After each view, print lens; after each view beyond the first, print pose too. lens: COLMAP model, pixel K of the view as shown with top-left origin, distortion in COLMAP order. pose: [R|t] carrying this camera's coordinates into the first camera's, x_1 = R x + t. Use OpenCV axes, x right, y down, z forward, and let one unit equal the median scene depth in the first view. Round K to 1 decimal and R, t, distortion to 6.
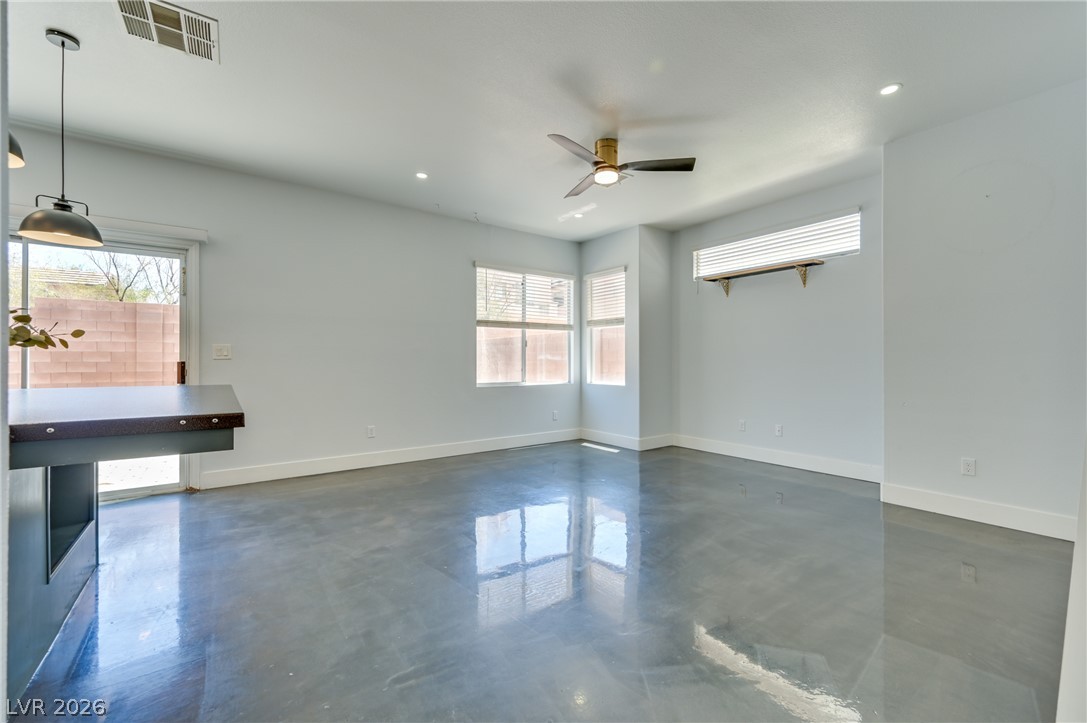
lens RADIAL K [[454.8, 0, 543.6], [0, 454.8, 357.8], [0, 0, 1]] dist [0.000146, -0.000143]
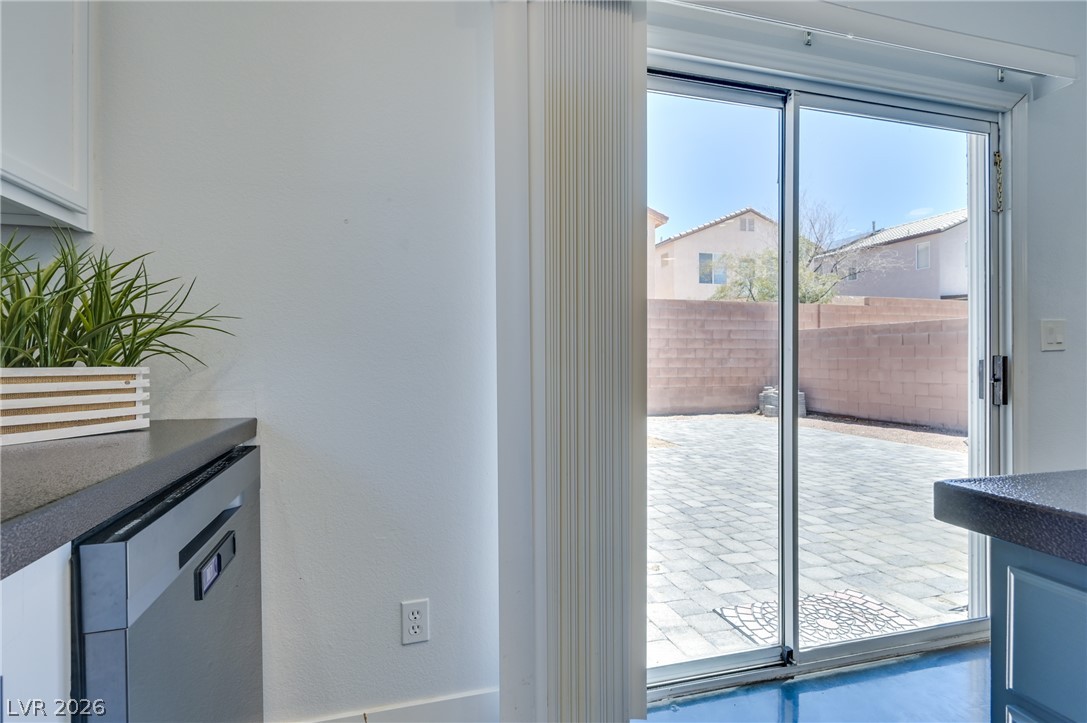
lens RADIAL K [[473.2, 0, 507.9], [0, 473.2, 363.1], [0, 0, 1]] dist [0.002902, -0.000583]
pose [[0.921250, 0.003659, -0.388953, -0.721524], [0.003956, 0.999816, 0.018777, 0.003070], [0.388950, -0.018837, 0.921066, 0.258958]]
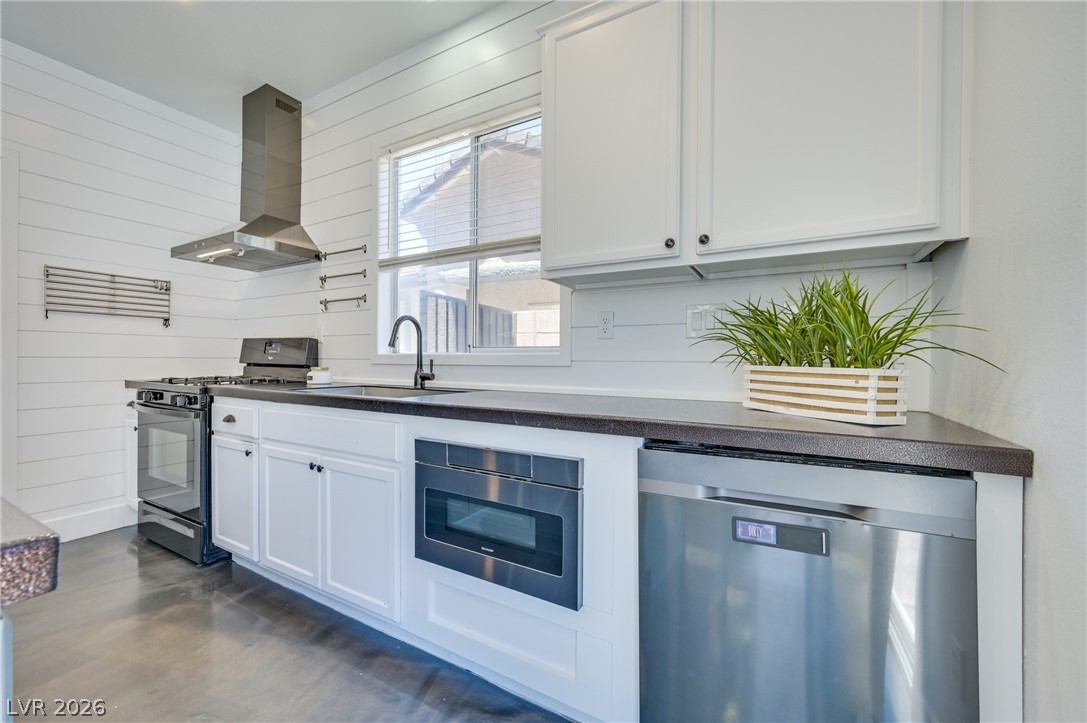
lens RADIAL K [[428.8, 0, 534.5], [0, 428.8, 364.6], [0, 0, 1]] dist [-0.002103, -0.000153]
pose [[-0.915665, -0.000323, -0.401943, -0.717213], [-0.003053, 0.999976, 0.006150, 0.004785], [0.401932, 0.006859, -0.915644, 0.475115]]
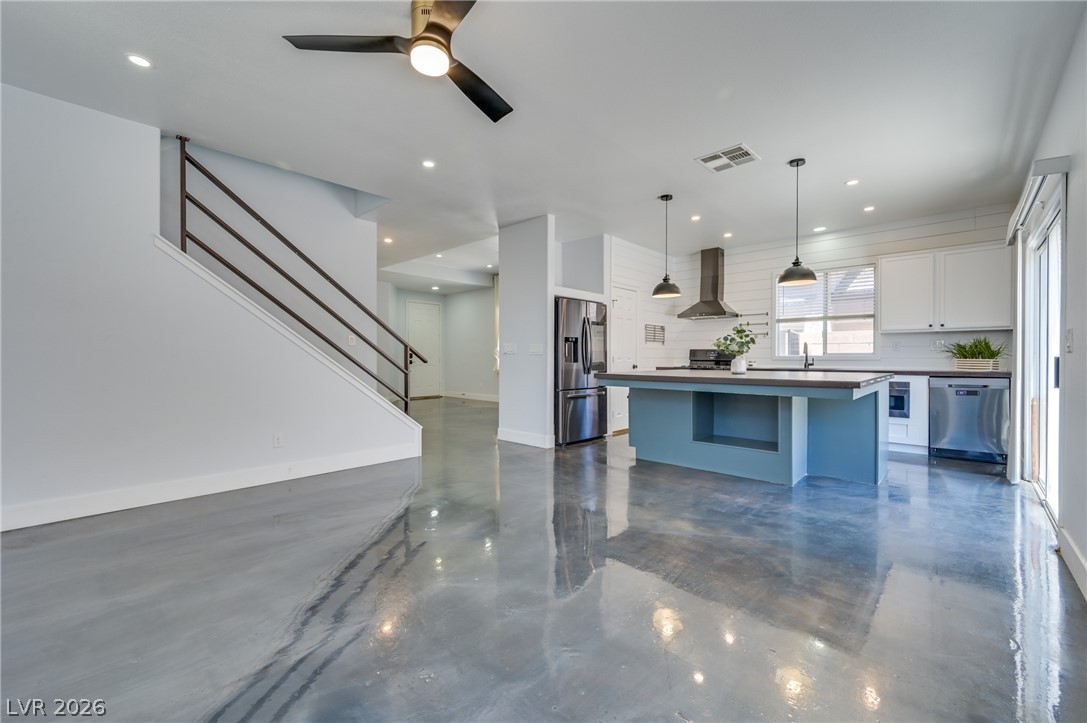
lens RADIAL K [[434.7, 0, 554.2], [0, 434.7, 361.0], [0, 0, 1]] dist [0.000909, -0.000024]
pose [[-0.980492, 0.000586, -0.196560, 0.054733], [0.000537, 1.000000, 0.000302, 0.009751], [0.196560, 0.000191, -0.980492, 1.012535]]
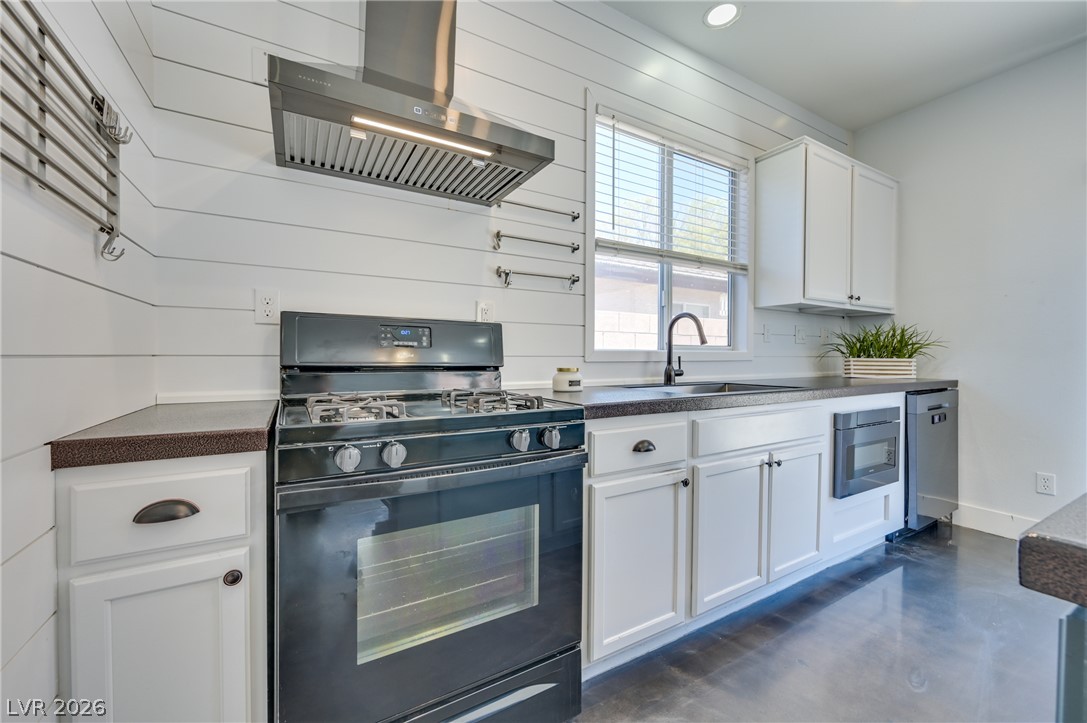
lens RADIAL K [[434.7, 0, 554.2], [0, 434.7, 361.0], [0, 0, 1]] dist [0.000909, -0.000024]
pose [[-0.103390, 0.017216, -0.994492, -0.365175], [0.002313, 0.999852, 0.017068, 0.000122], [0.994638, -0.000535, -0.103415, 0.002222]]
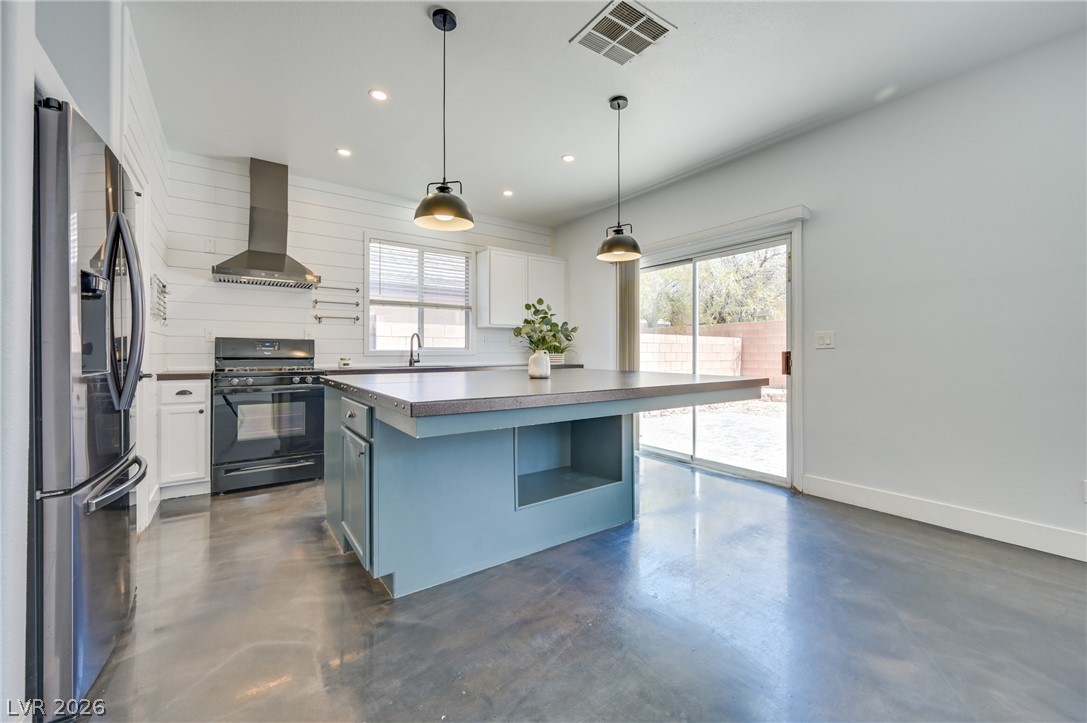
lens RADIAL K [[432.8, 0, 550.6], [0, 432.8, 351.8], [0, 0, 1]] dist [-0.001064, -0.000045]
pose [[-0.003432, -0.002176, -0.999992, 0.075226], [0.008593, 0.999961, -0.002205, 0.004473], [0.999957, -0.008600, -0.003413, 0.345284]]
